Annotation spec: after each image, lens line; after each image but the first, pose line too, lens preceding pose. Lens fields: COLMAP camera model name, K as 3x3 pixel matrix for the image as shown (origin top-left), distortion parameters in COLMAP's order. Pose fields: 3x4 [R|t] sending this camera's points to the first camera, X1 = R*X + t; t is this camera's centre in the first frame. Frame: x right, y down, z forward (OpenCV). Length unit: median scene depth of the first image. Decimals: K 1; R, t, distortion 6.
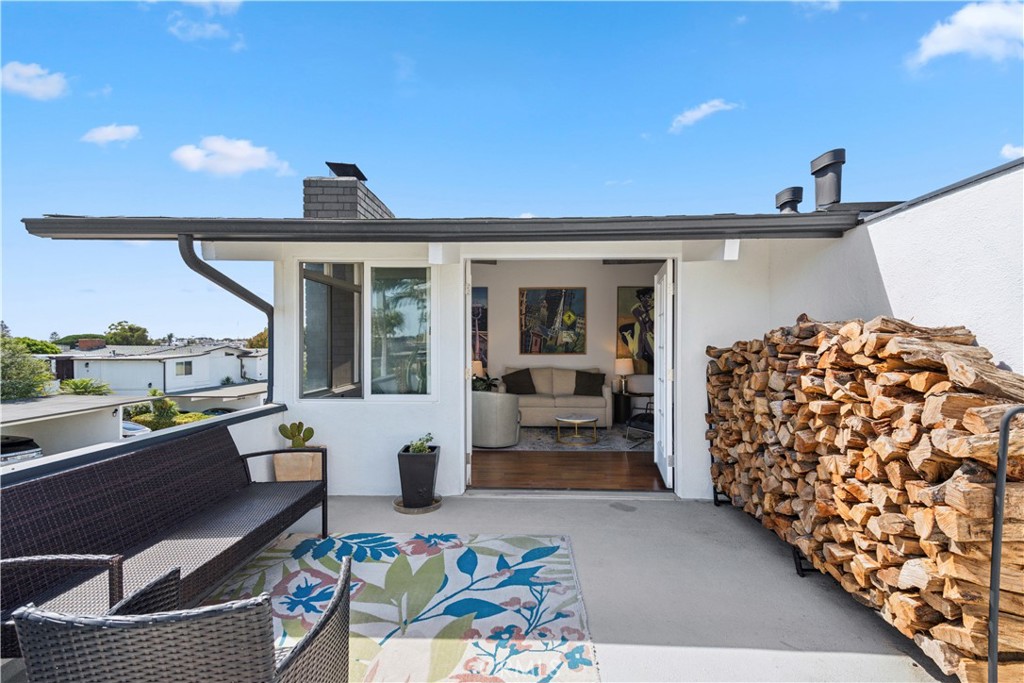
lens RADIAL K [[462.9, 0, 512.0], [0, 462.9, 341.5], [0, 0, 1]] dist [0.029324, -0.000436]
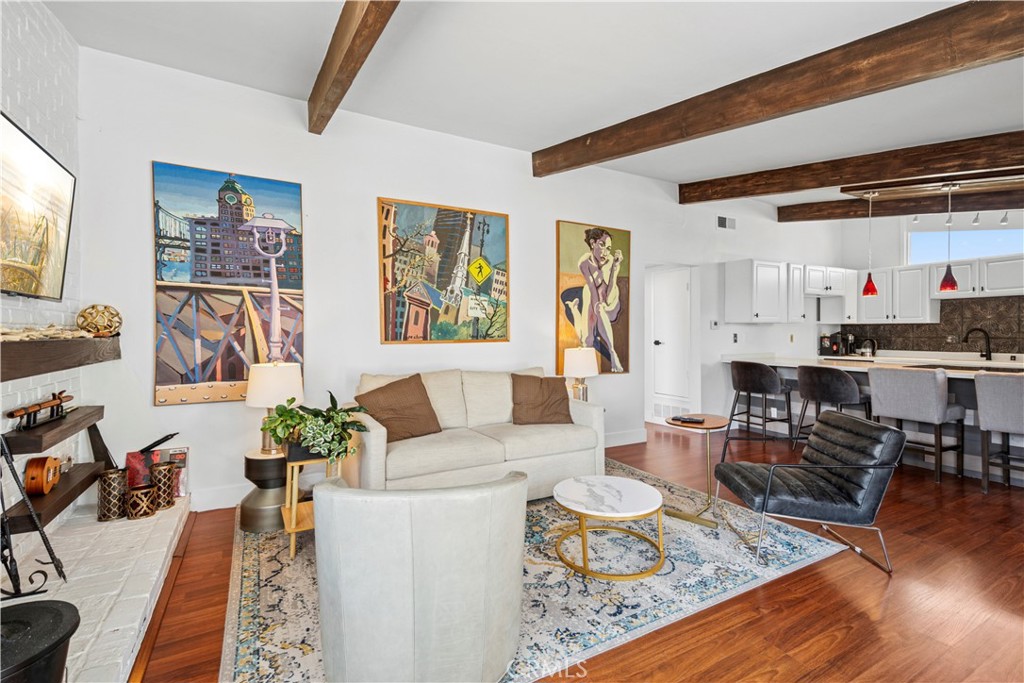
lens RADIAL K [[460.2, 0, 514.5], [0, 460.2, 335.0], [0, 0, 1]] dist [0.031356, 0.000071]
pose [[0.848849, -0.005801, 0.528603, -0.228551], [0.005685, 0.999982, 0.001844, 0.039247], [-0.528605, 0.001440, 0.848867, 1.109061]]
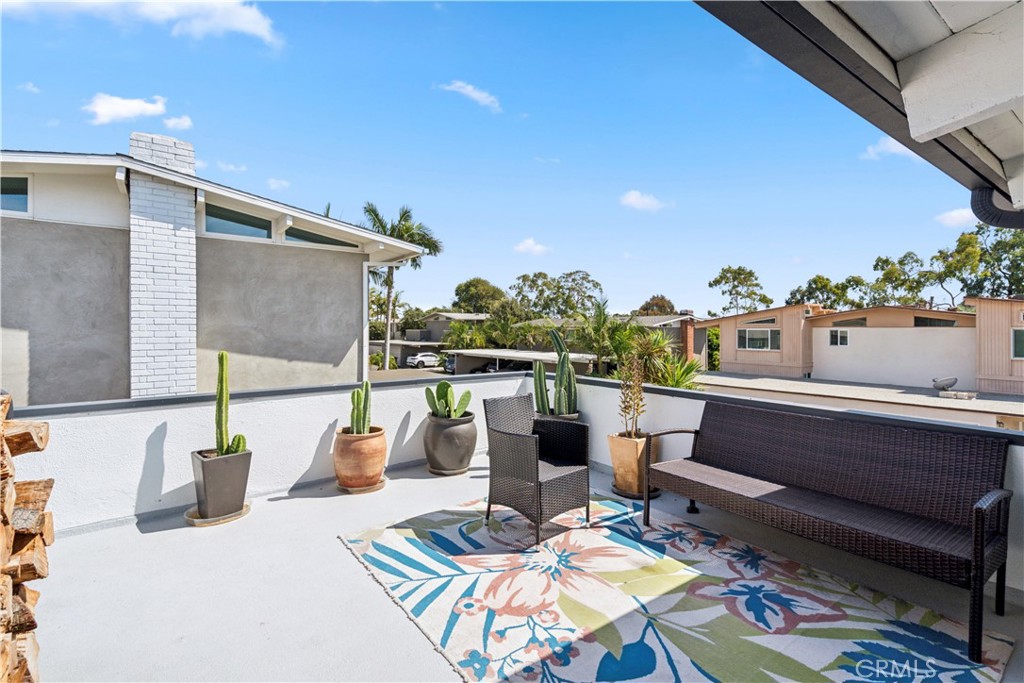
lens RADIAL K [[474.3, 0, 511.8], [0, 474.3, 335.1], [0, 0, 1]] dist [0.031348, -0.000720]
pose [[-0.781806, 0.004154, -0.623507, 0.324951], [-0.006136, 0.999878, 0.014355, 0.011923], [0.623491, 0.015048, -0.781686, 0.863918]]
